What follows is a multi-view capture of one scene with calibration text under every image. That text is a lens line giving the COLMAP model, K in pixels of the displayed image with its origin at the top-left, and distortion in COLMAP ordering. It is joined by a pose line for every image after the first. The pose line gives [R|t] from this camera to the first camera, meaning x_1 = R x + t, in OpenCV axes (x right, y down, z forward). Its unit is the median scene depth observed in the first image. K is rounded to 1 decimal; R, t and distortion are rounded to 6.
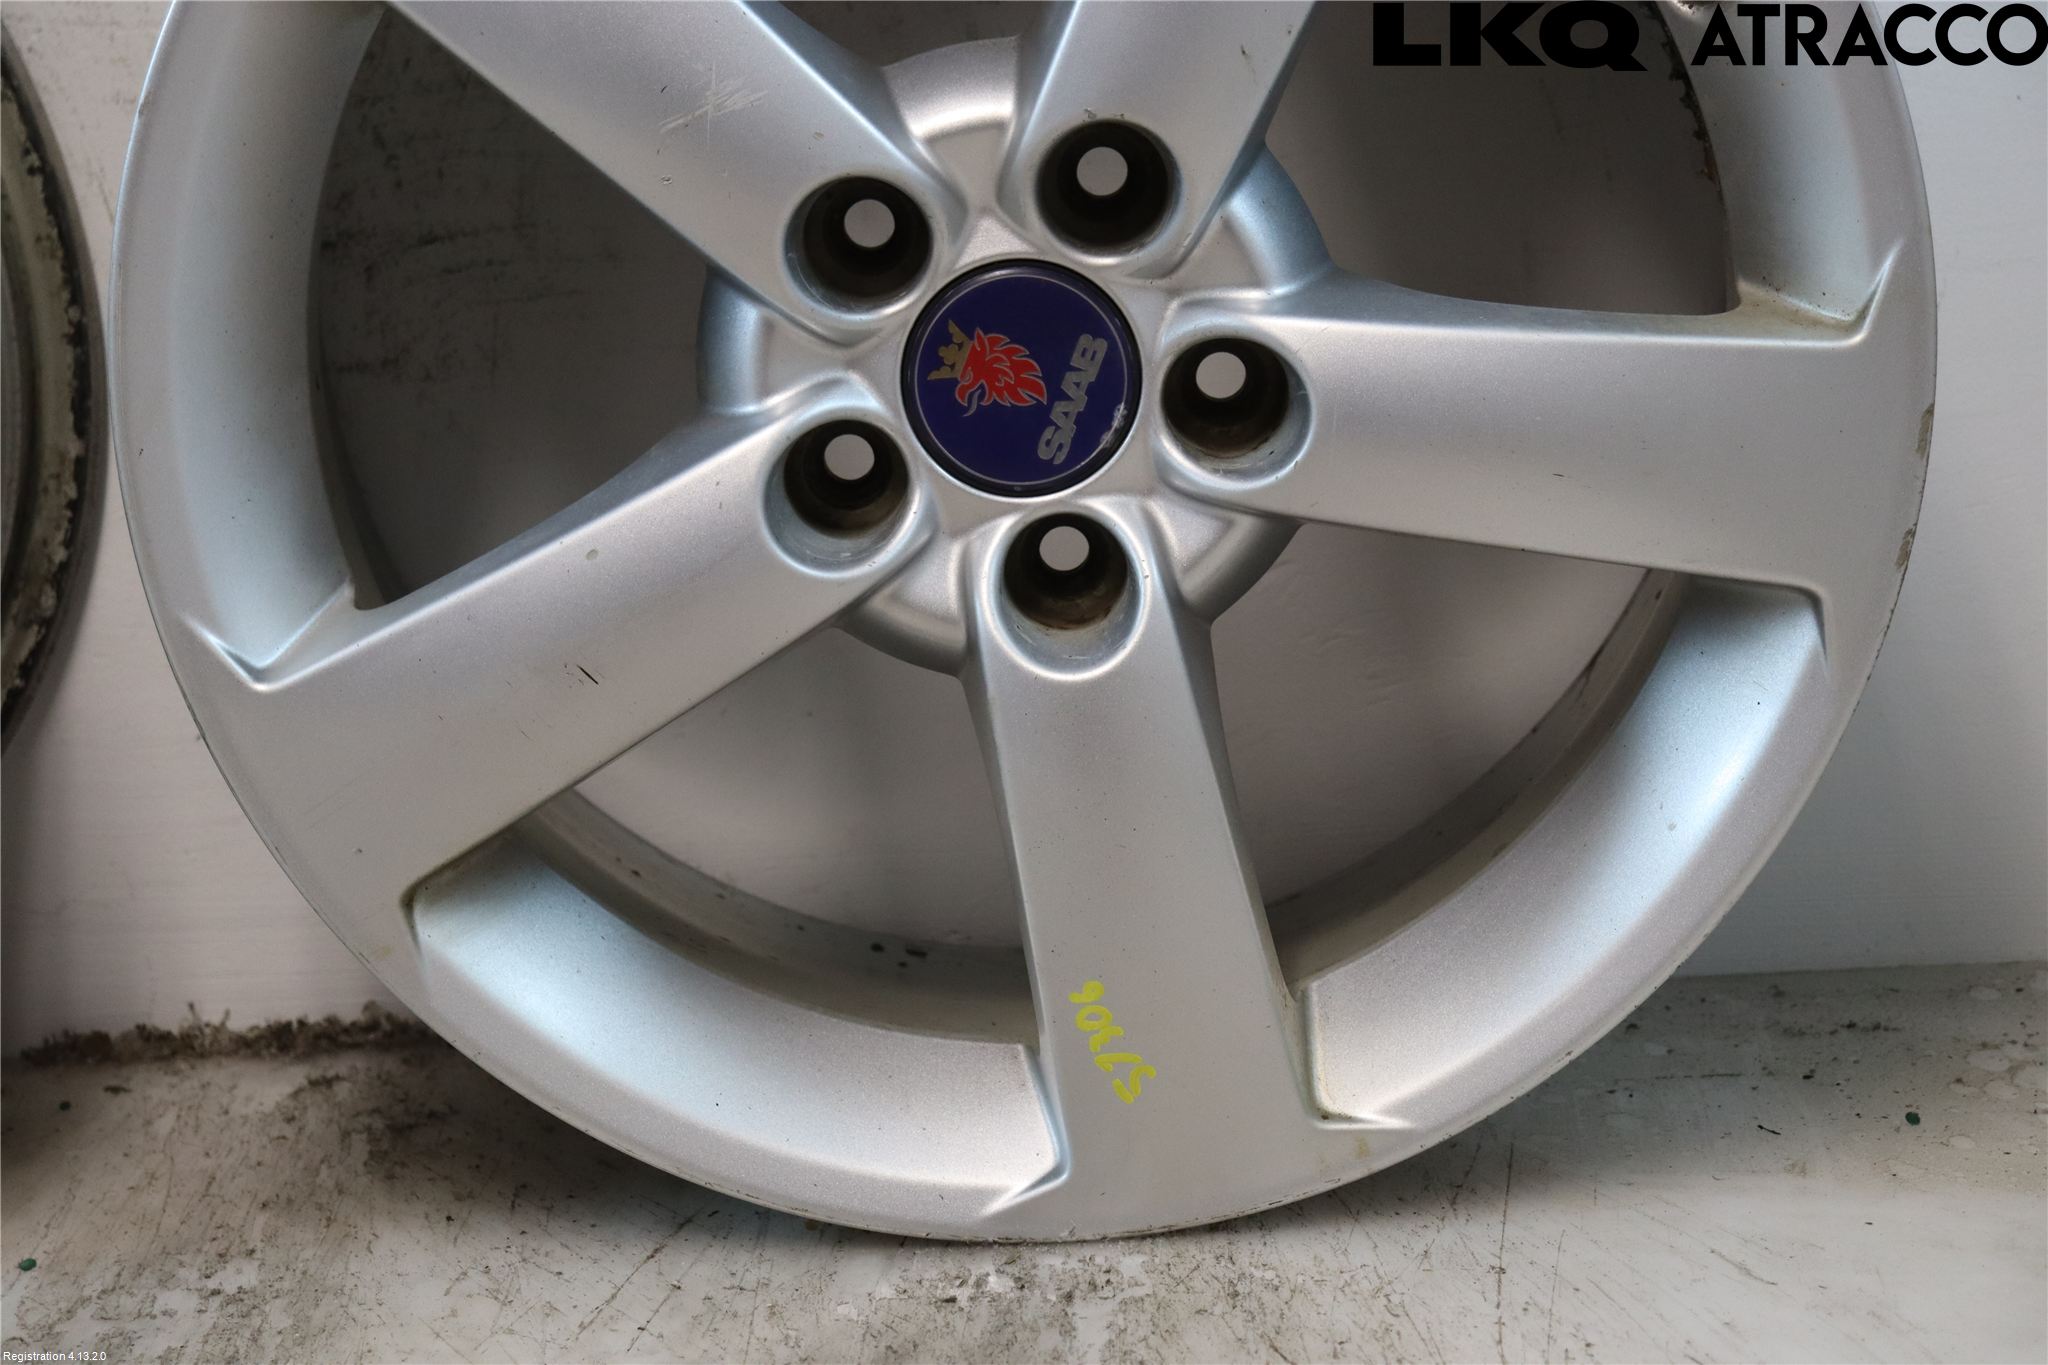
lens RADIAL K [[4661.6, 0, 1017.2], [0, 4661.6, 689.7], [0, 0, 1]] dist [0.405216, 0.000000]
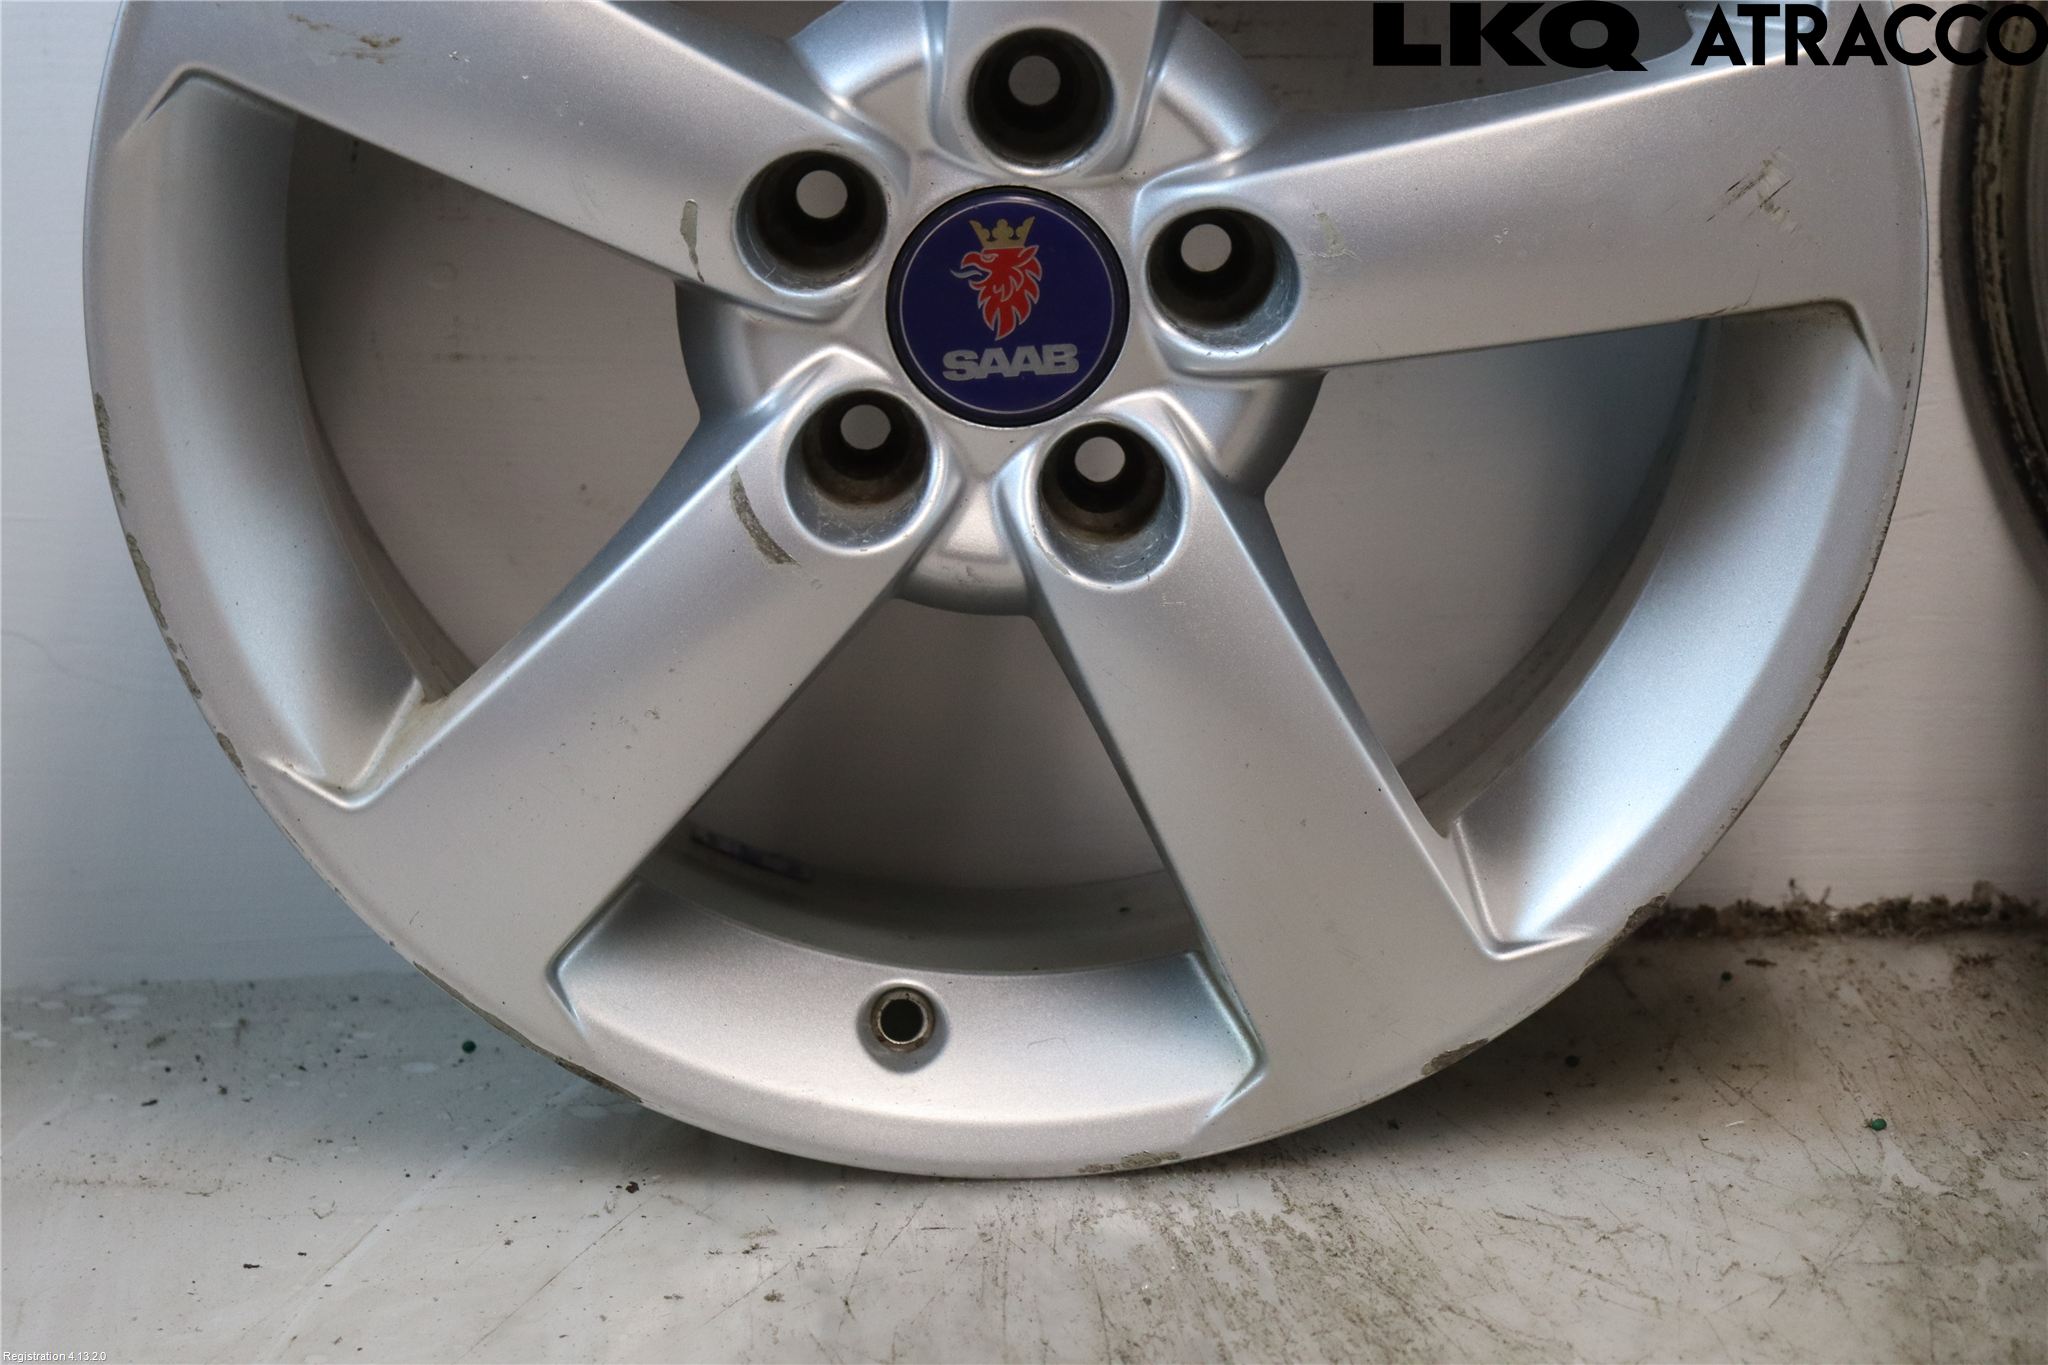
lens RADIAL K [[5091.6, 0, 1019.8], [0, 5091.6, 684.3], [0, 0, 1]] dist [0.476169, 0.000000]
pose [[0.999418, 0.011676, 0.032065, -0.439669], [-0.011787, 0.999925, 0.003267, 0.028955], [-0.032024, -0.003643, 0.999480, -0.071221]]
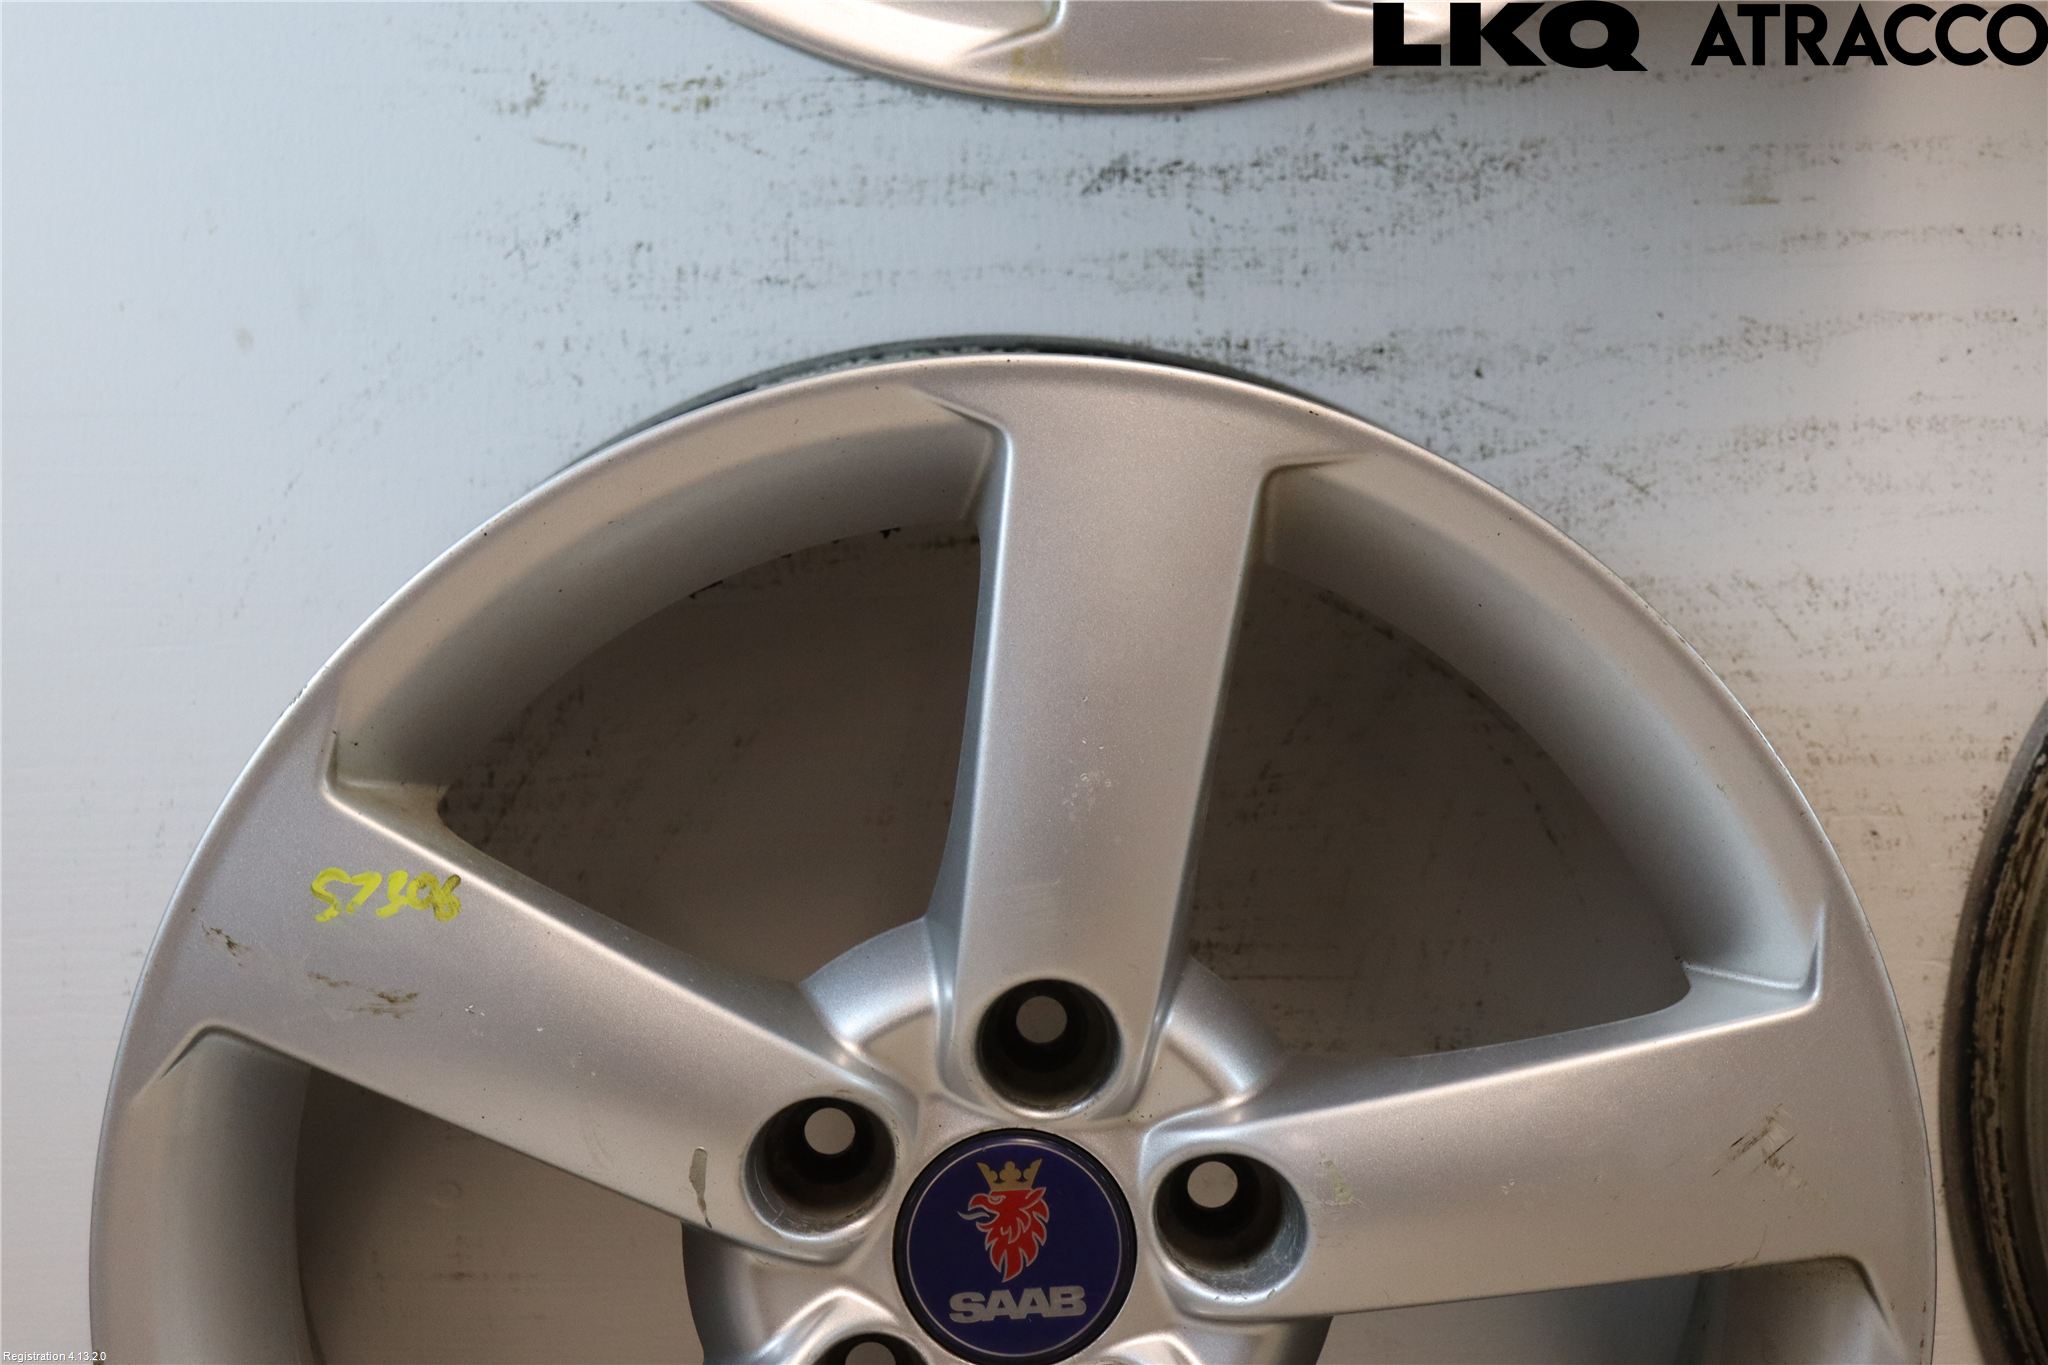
lens RADIAL K [[5091.6, 0, 1020.9], [0, 5091.6, 675.1], [0, 0, 1]] dist [0.476169, 0.000000]
pose [[0.999285, 0.018354, 0.033067, -0.445226], [-0.013541, 0.990015, -0.140313, -0.015006], [-0.035313, 0.139765, 0.989555, -0.078694]]
